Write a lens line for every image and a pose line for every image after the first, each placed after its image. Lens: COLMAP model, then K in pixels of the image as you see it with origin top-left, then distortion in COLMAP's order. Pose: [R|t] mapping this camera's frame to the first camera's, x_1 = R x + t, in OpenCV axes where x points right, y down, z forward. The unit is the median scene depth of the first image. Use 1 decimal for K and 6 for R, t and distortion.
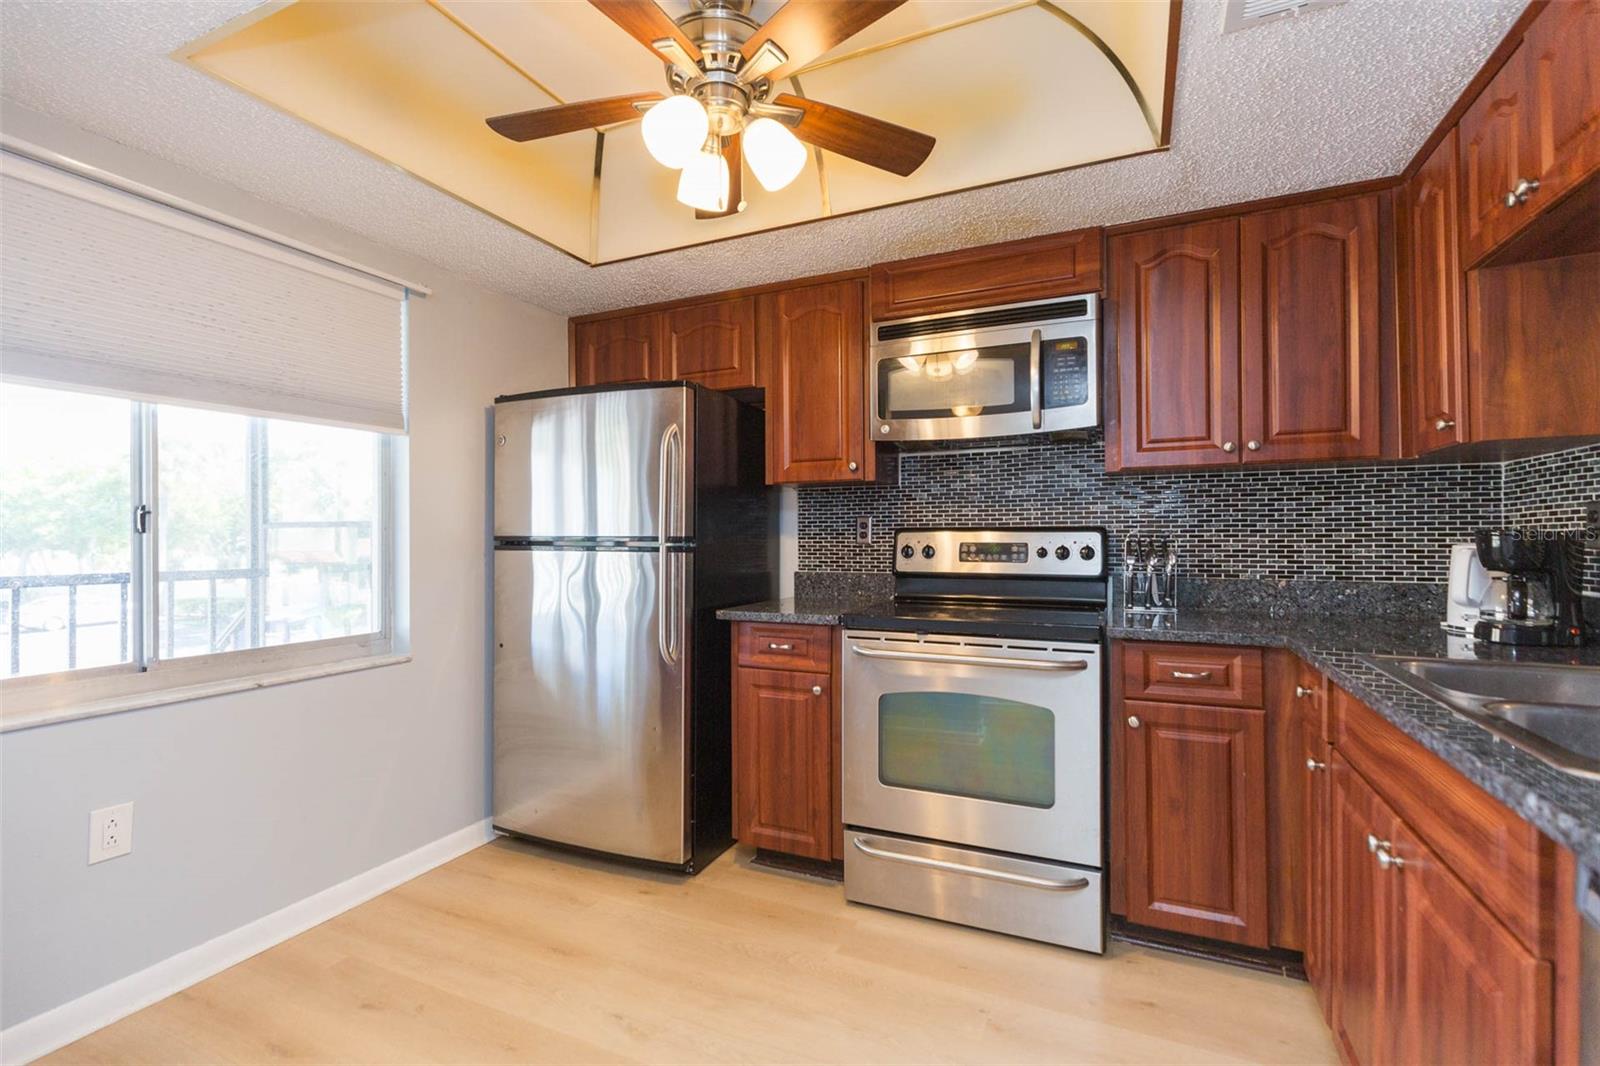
lens RADIAL K [[723.1, 0, 802.2], [0, 723.1, 531.6], [0, 0, 1]] dist [0.002564, -0.000371]
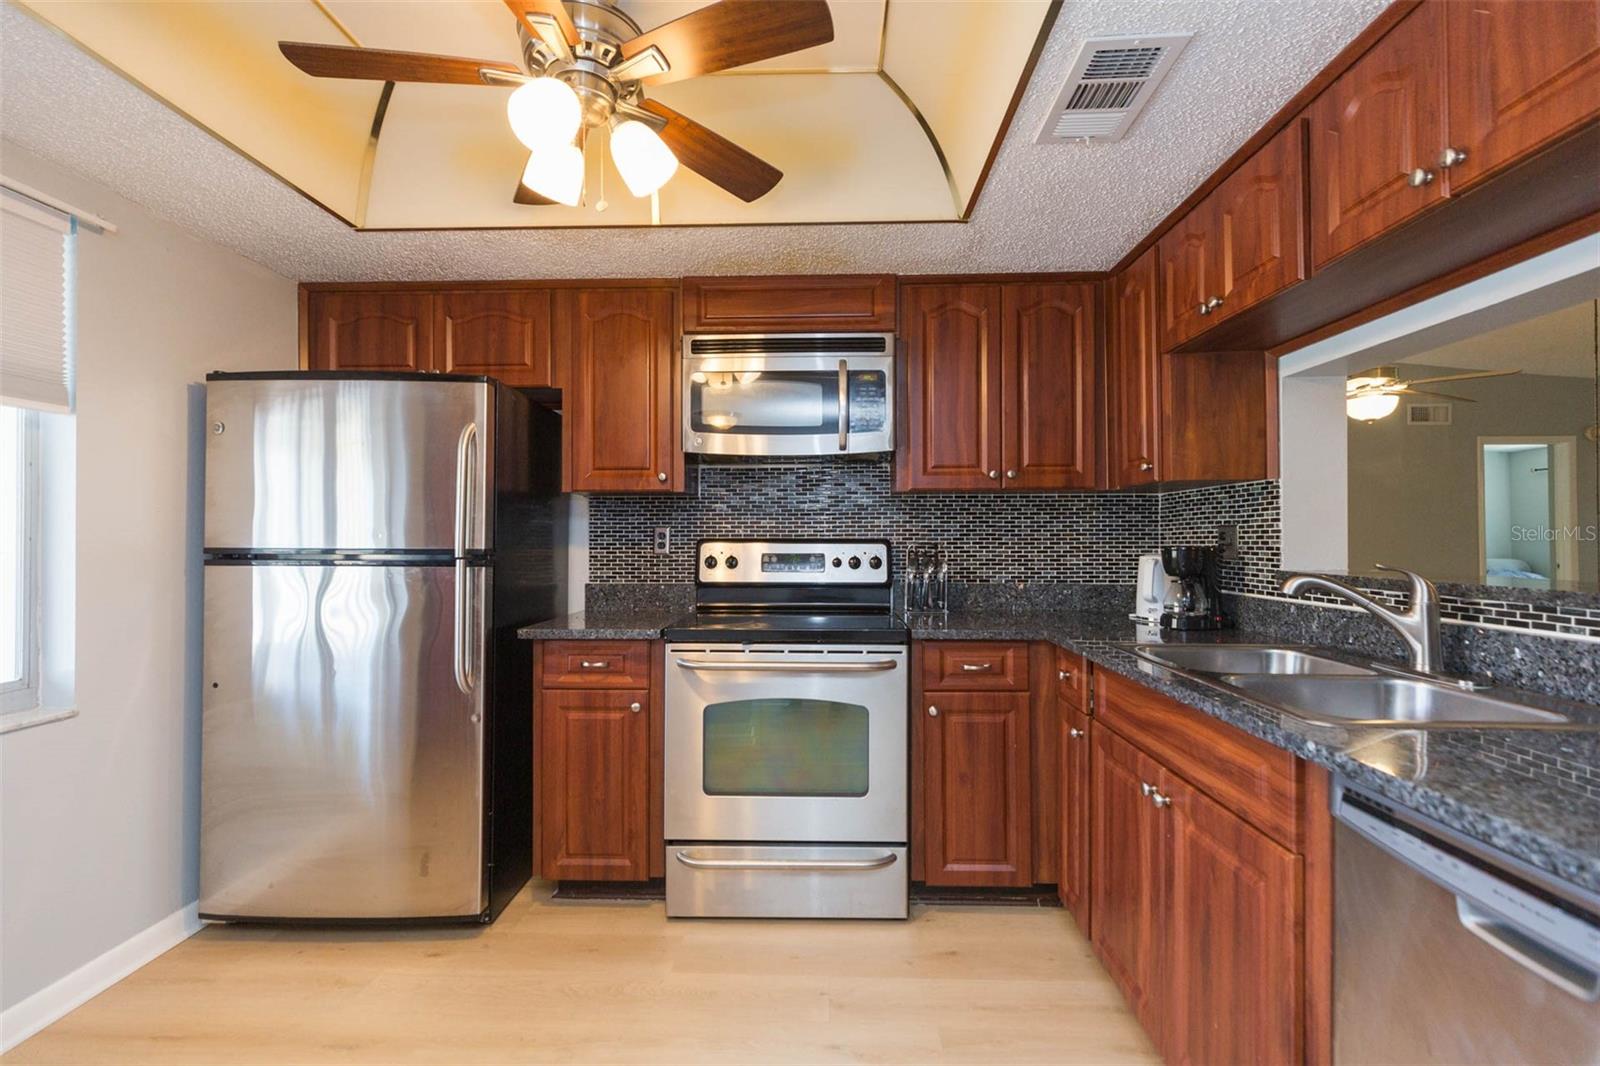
lens RADIAL K [[720.3, 0, 808.0], [0, 720.3, 531.5], [0, 0, 1]] dist [0.003909, 0.000274]
pose [[0.921313, 0.007223, 0.388754, -0.146170], [-0.005905, 0.999972, -0.004587, -0.013858], [-0.388776, 0.001930, 0.921330, 0.016182]]
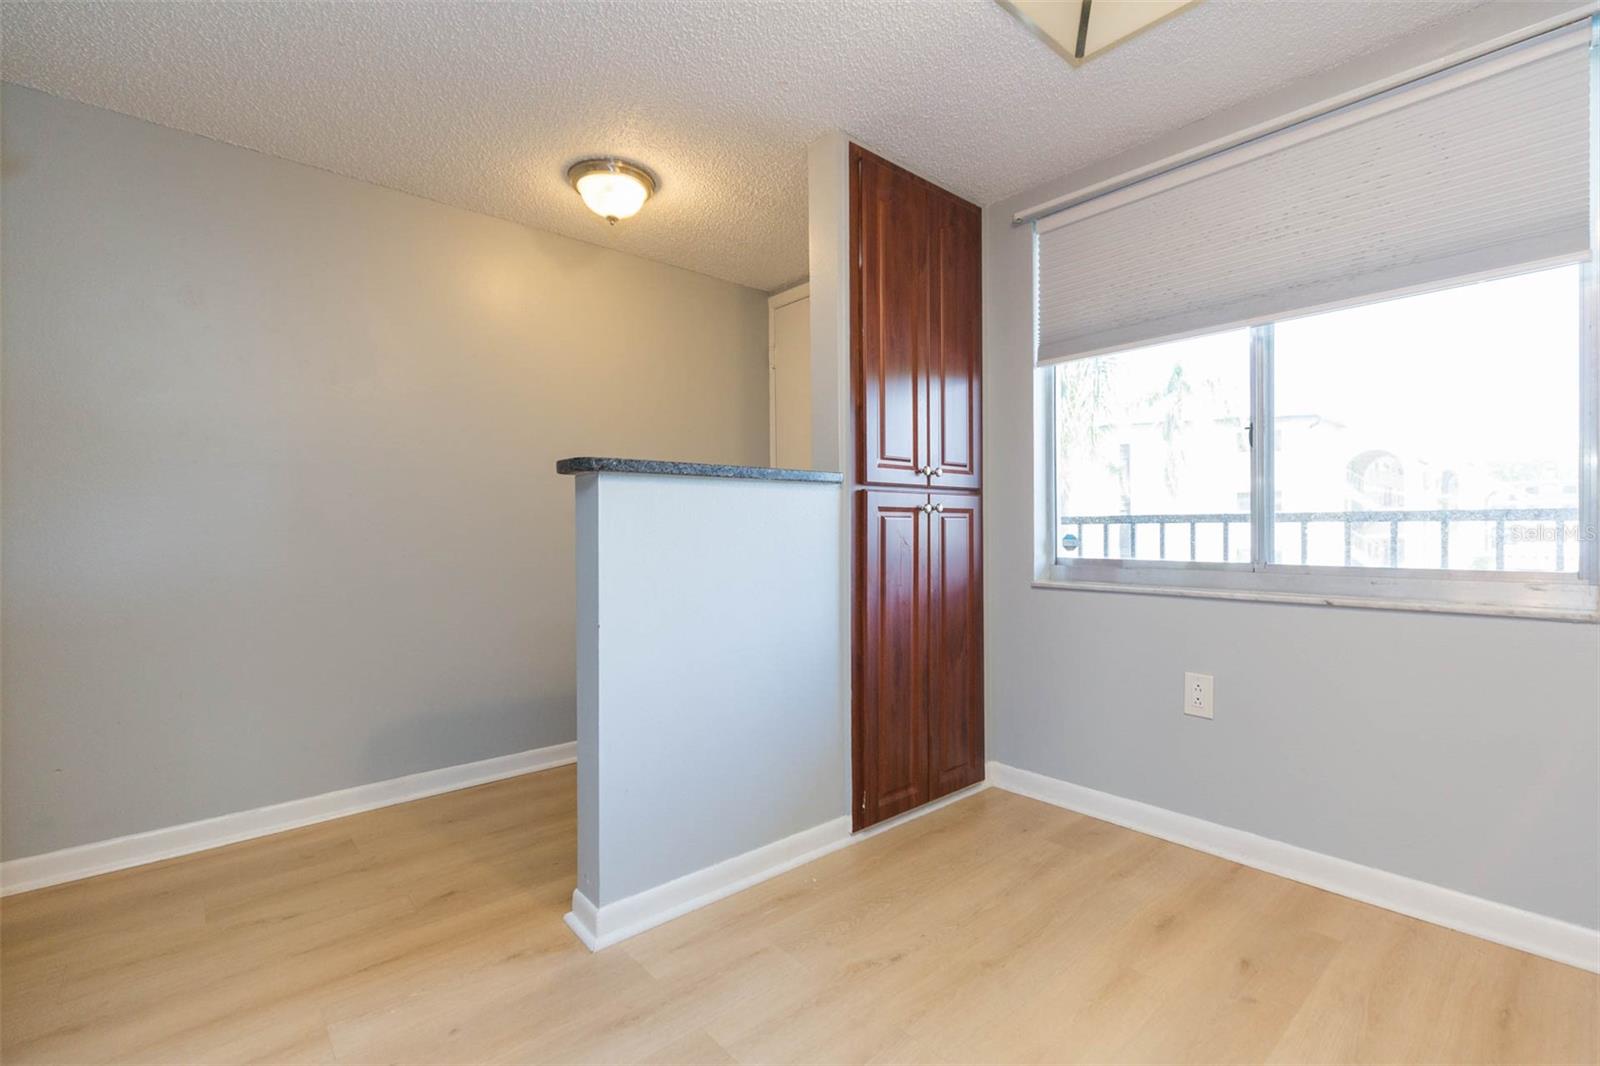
lens RADIAL K [[720.3, 0, 808.0], [0, 720.3, 531.5], [0, 0, 1]] dist [0.003909, 0.000274]
pose [[-0.407417, 0.014048, -0.913134, 0.303583], [0.013818, 0.999862, 0.009217, 0.088566], [0.913138, -0.008863, -0.407555, 0.657536]]
